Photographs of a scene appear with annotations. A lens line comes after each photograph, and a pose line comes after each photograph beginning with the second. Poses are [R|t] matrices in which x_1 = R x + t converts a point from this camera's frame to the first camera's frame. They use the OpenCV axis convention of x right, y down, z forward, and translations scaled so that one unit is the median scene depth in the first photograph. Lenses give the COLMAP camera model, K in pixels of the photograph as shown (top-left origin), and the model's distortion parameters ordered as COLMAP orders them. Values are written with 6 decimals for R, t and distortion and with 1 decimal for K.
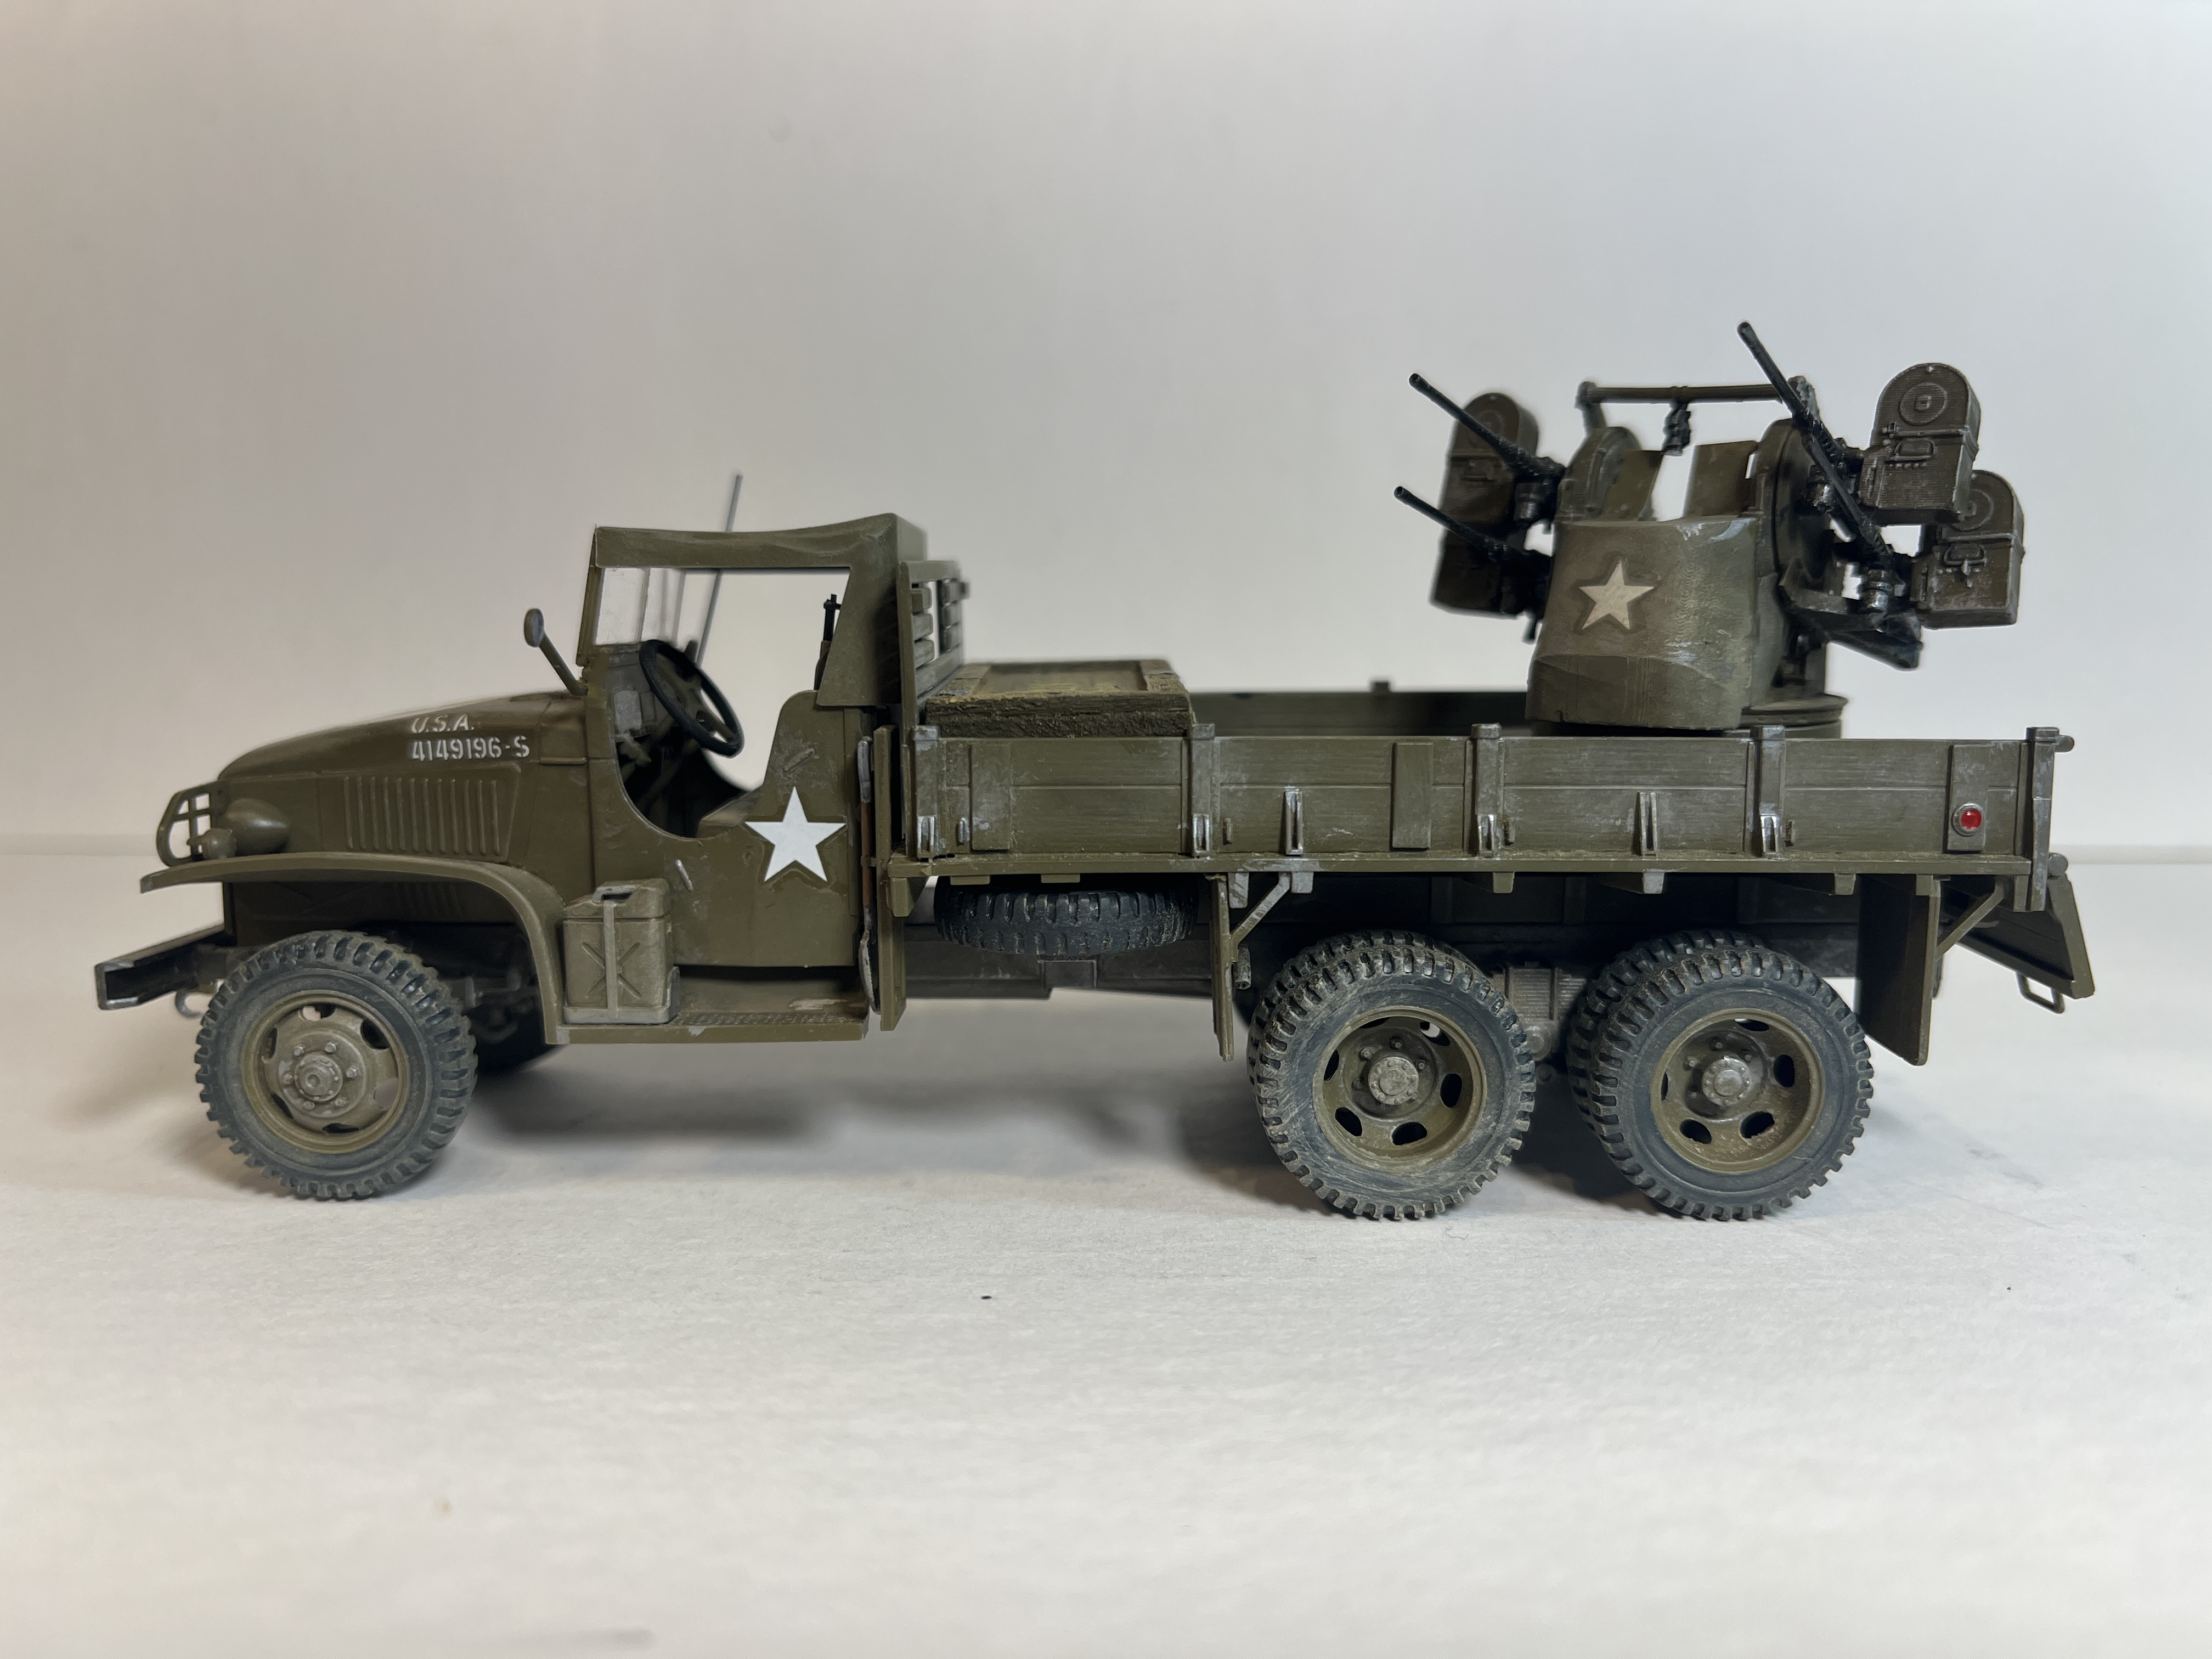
lens RADIAL K [[1763.0, 0, 1117.2], [0, 1763.0, 825.7], [0, 0, 1]] dist [0.037624, -0.065312]
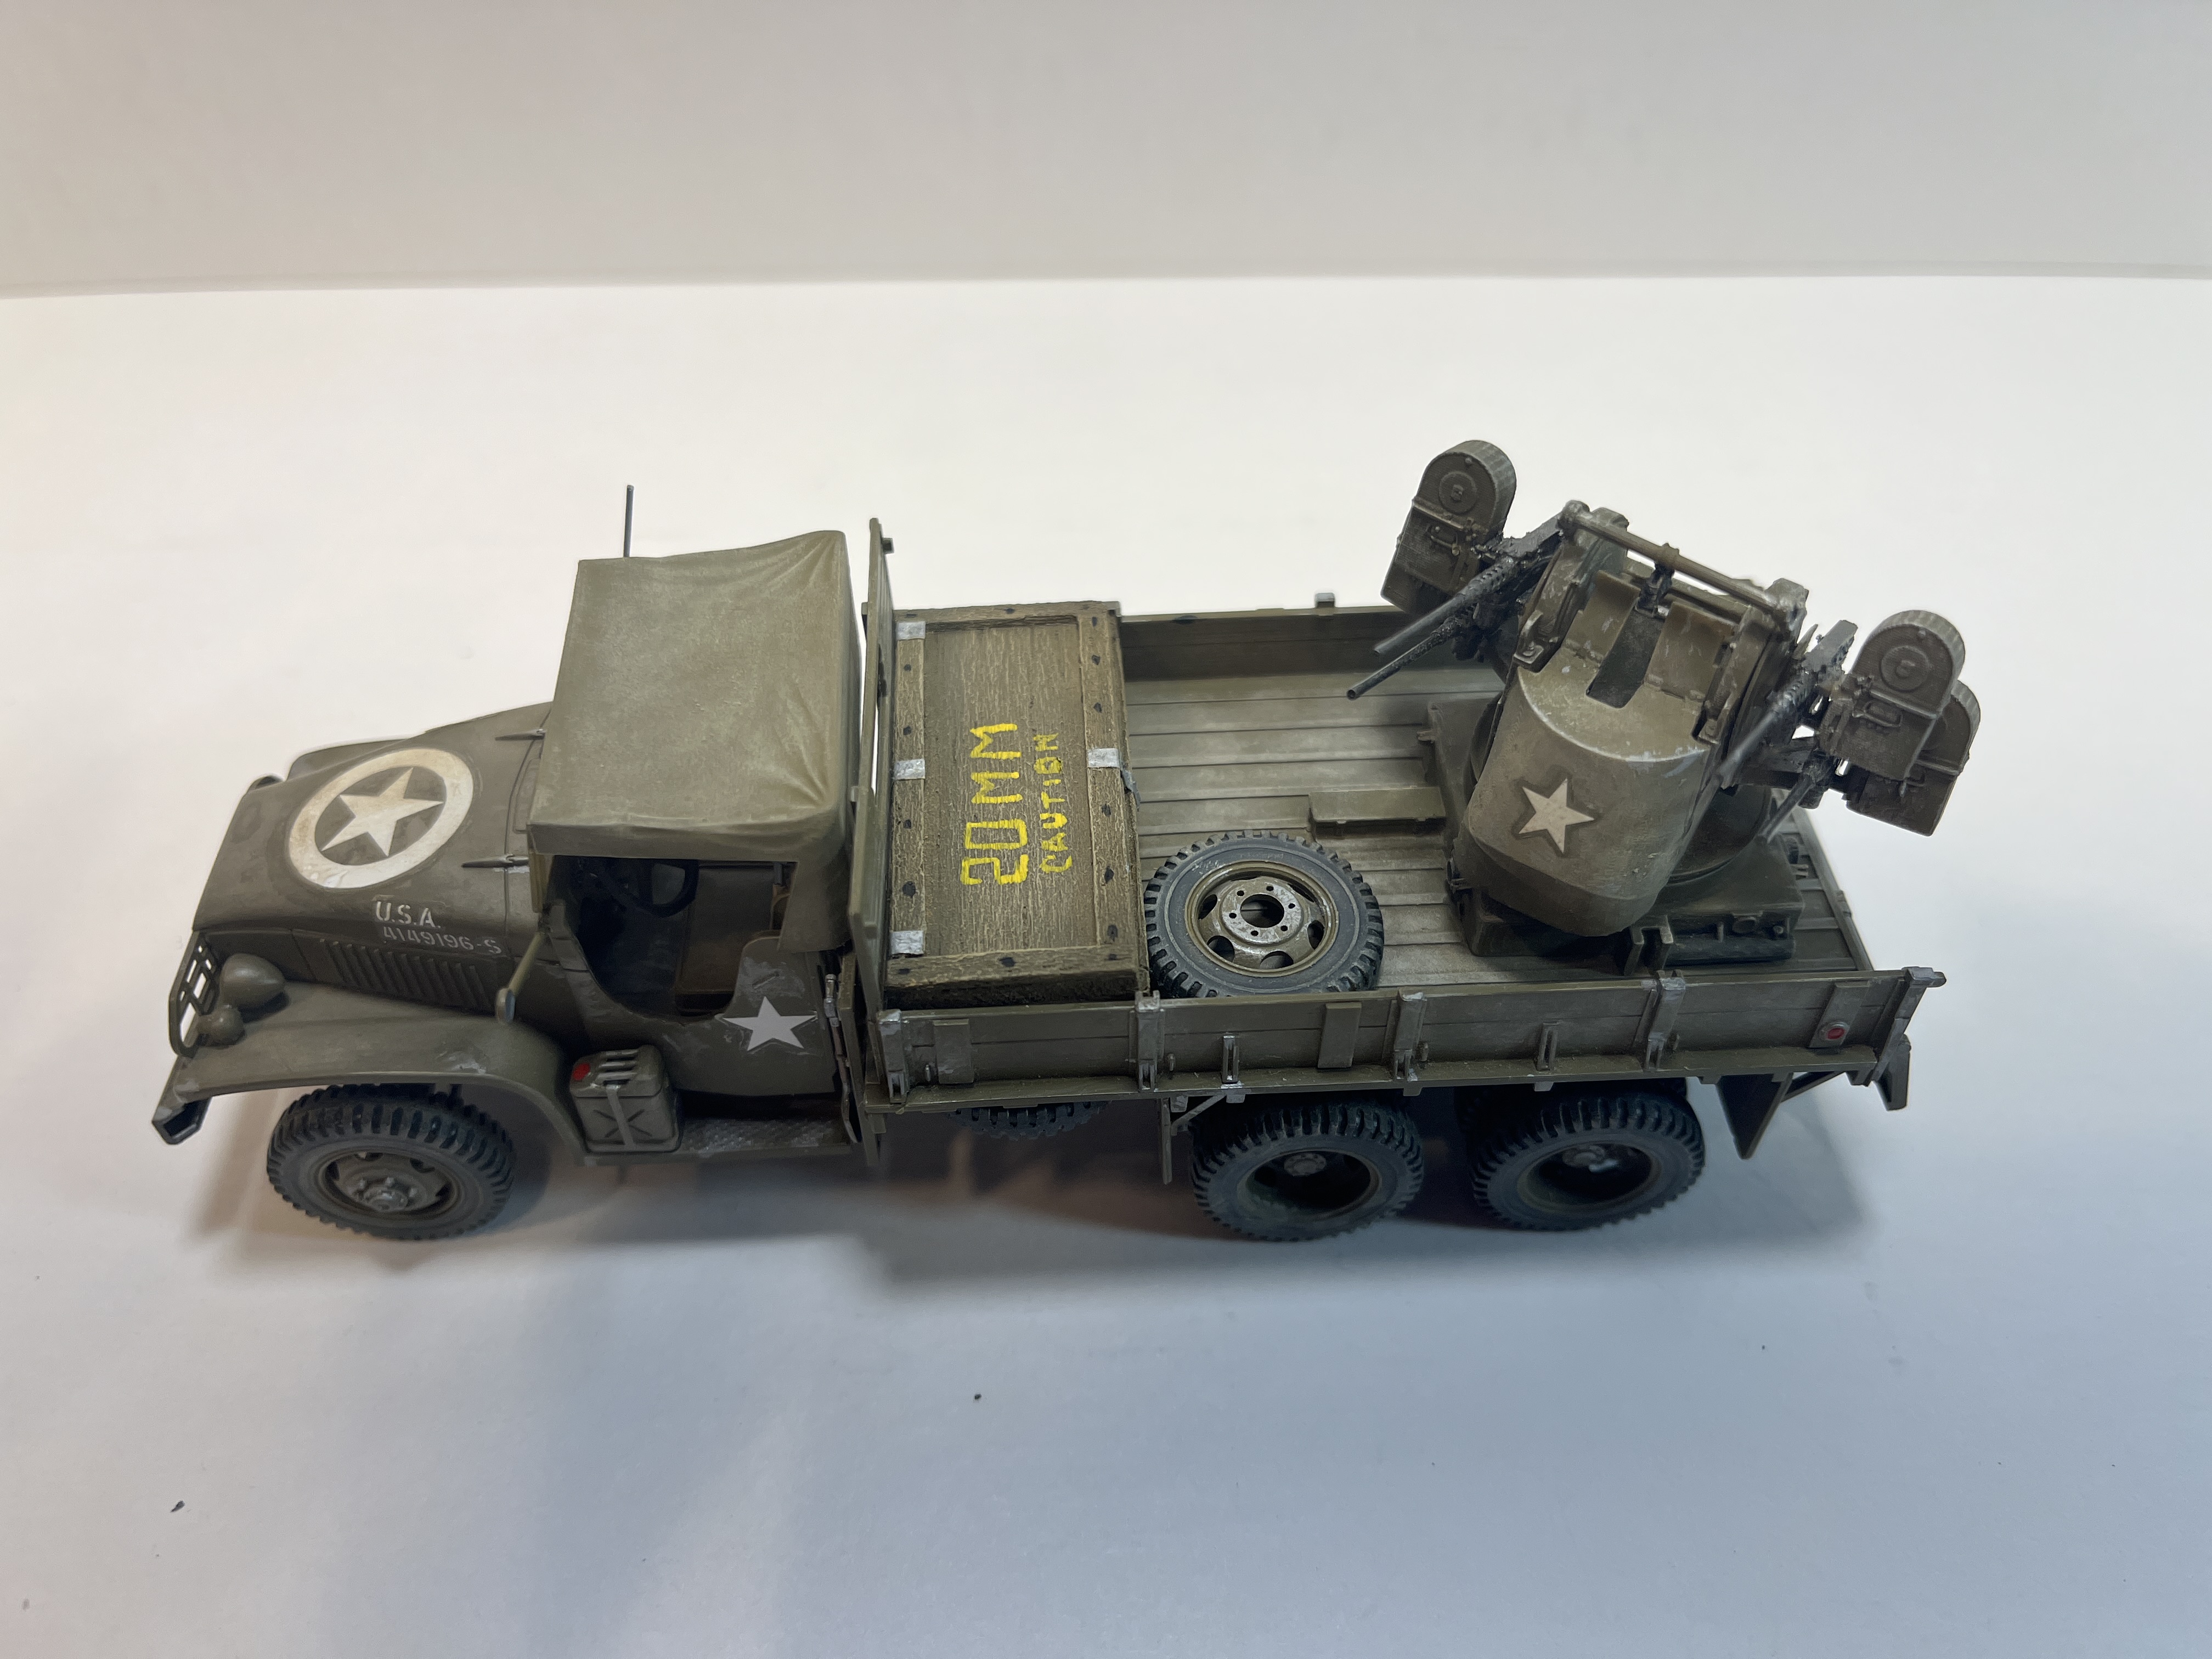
lens RADIAL K [[1763.0, 0, 1104.9], [0, 1763.0, 827.8], [0, 0, 1]] dist [0.037624, -0.065312]
pose [[0.999035, -0.030748, 0.031366, -0.007578], [0.004309, 0.779265, 0.626680, -0.768840], [-0.043712, -0.625940, 0.778646, 0.222468]]
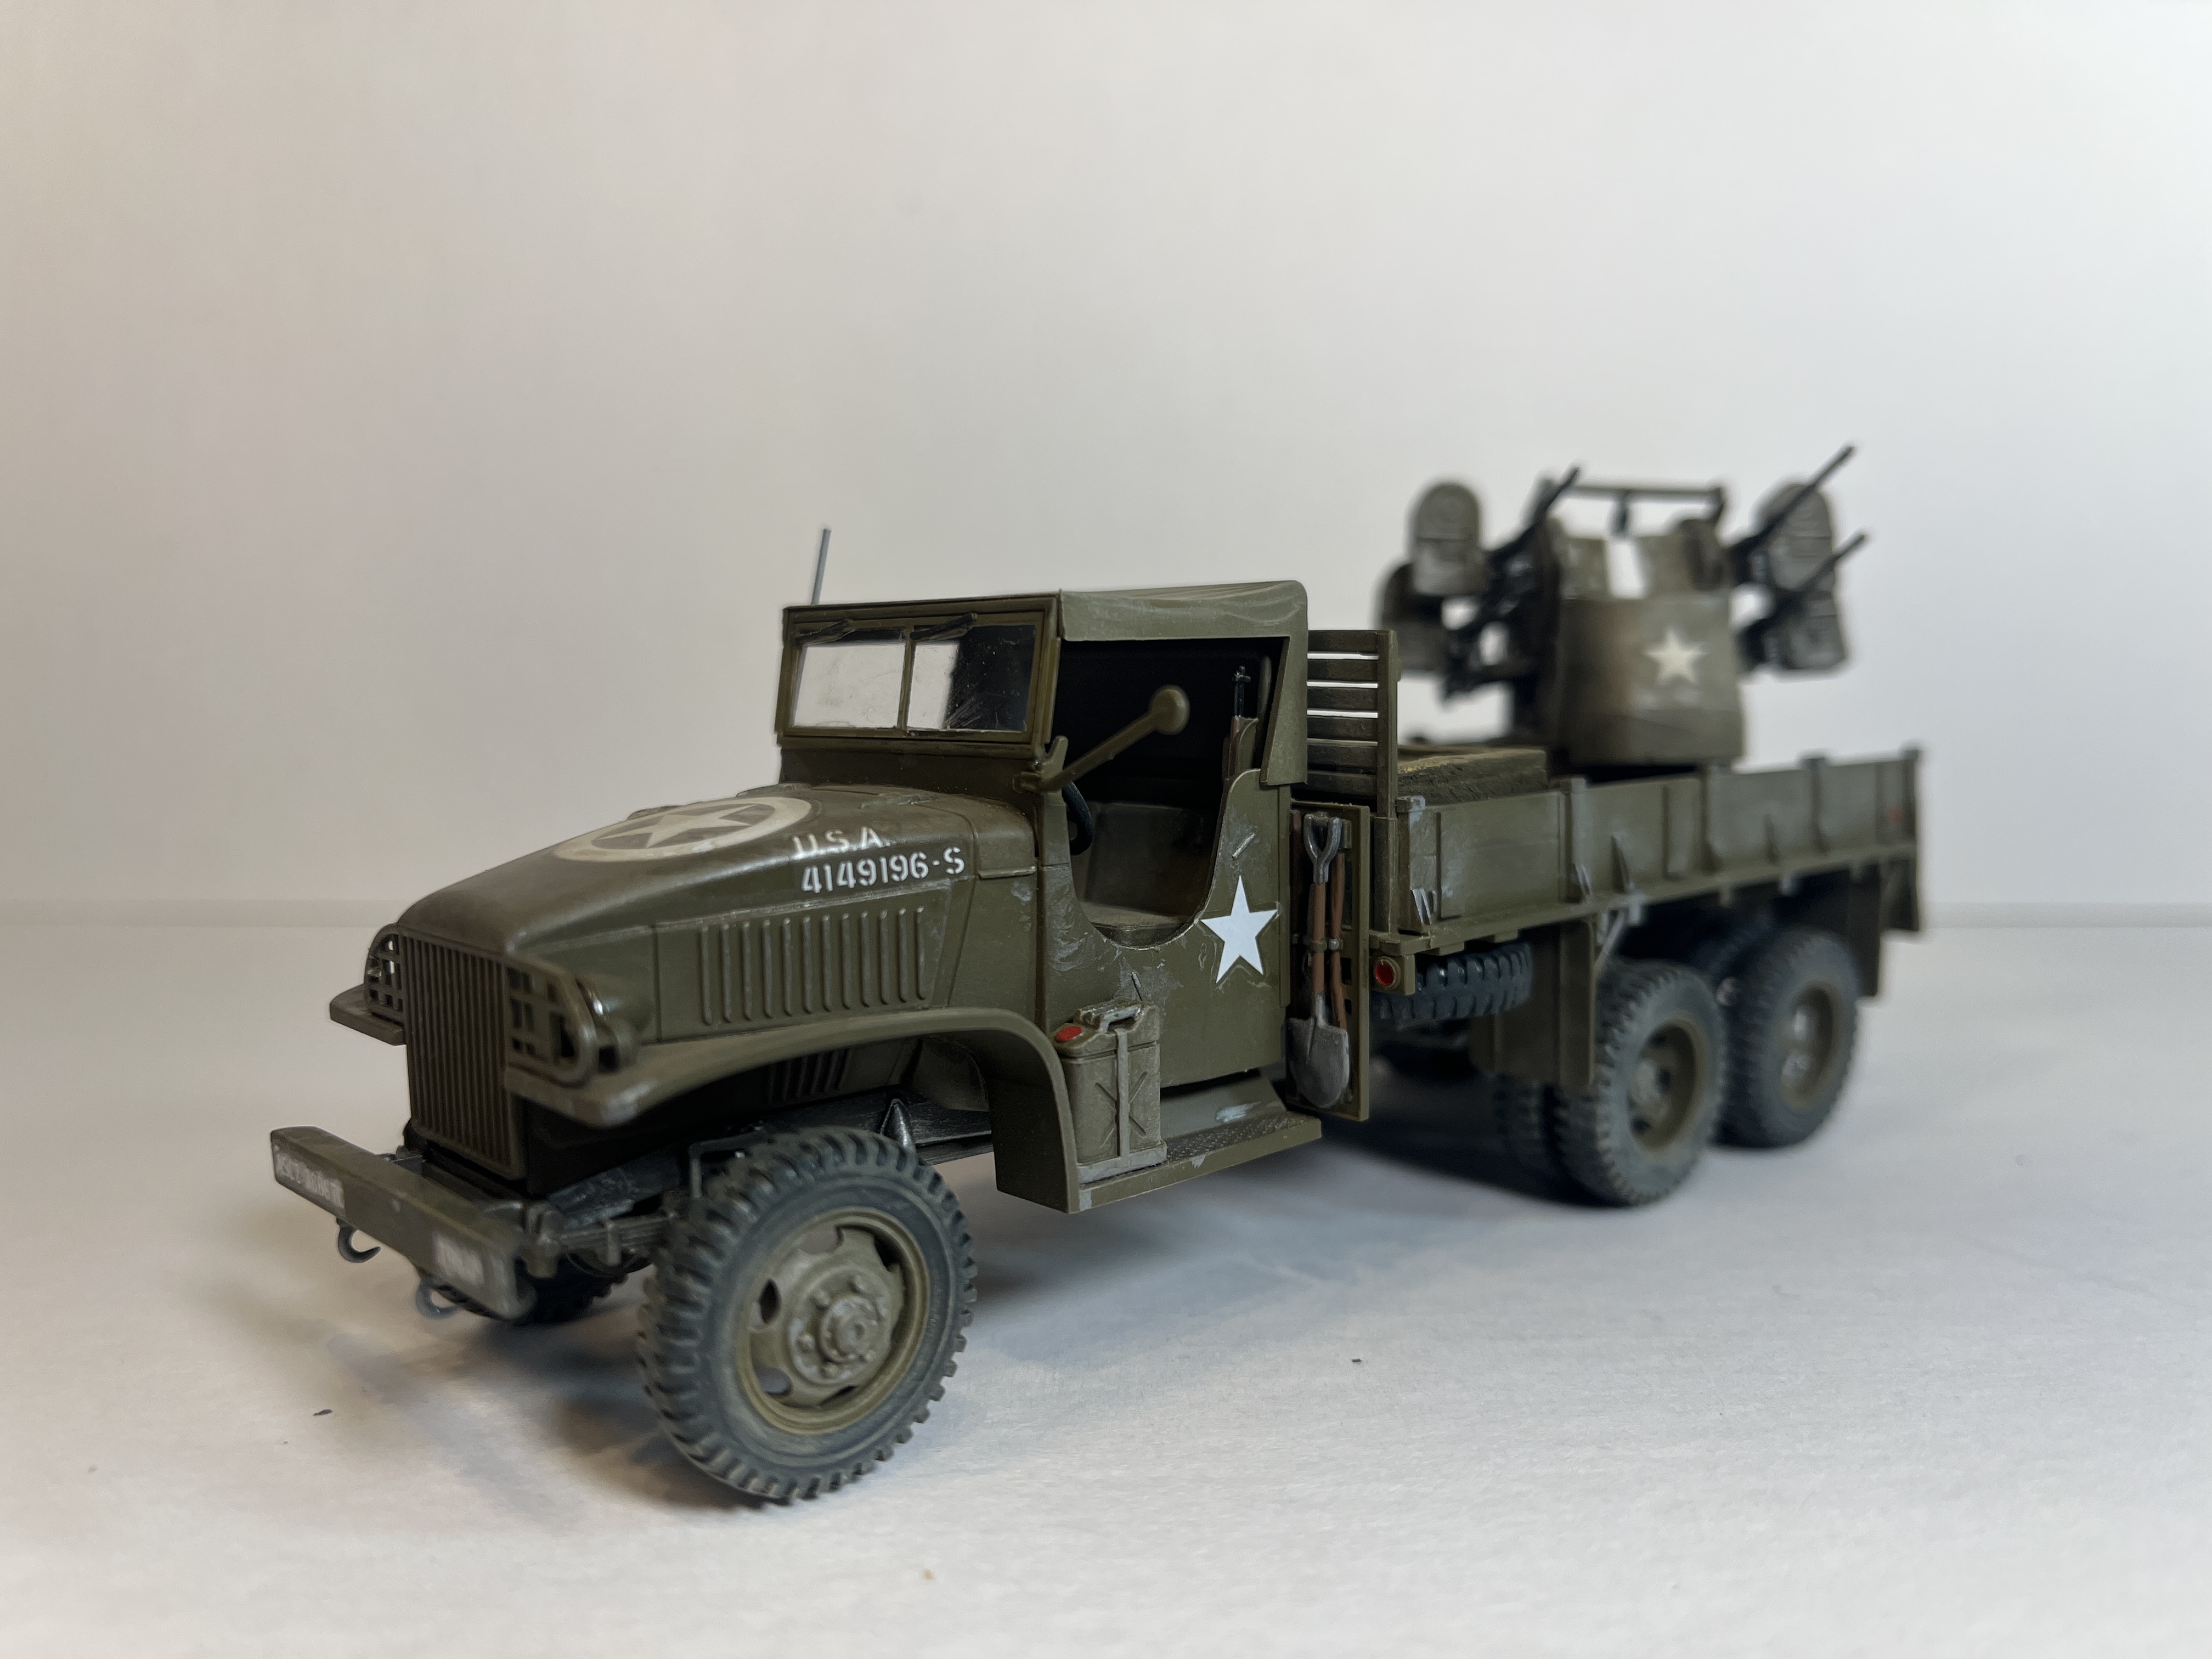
lens RADIAL K [[1763.0, 0, 1099.9], [0, 1763.0, 816.8], [0, 0, 1]] dist [0.037624, -0.065312]
pose [[0.748579, -0.073222, 0.658991, -0.835612], [0.100298, 0.994952, -0.003381, -0.056558], [-0.655416, 0.068626, 0.752144, 0.358043]]
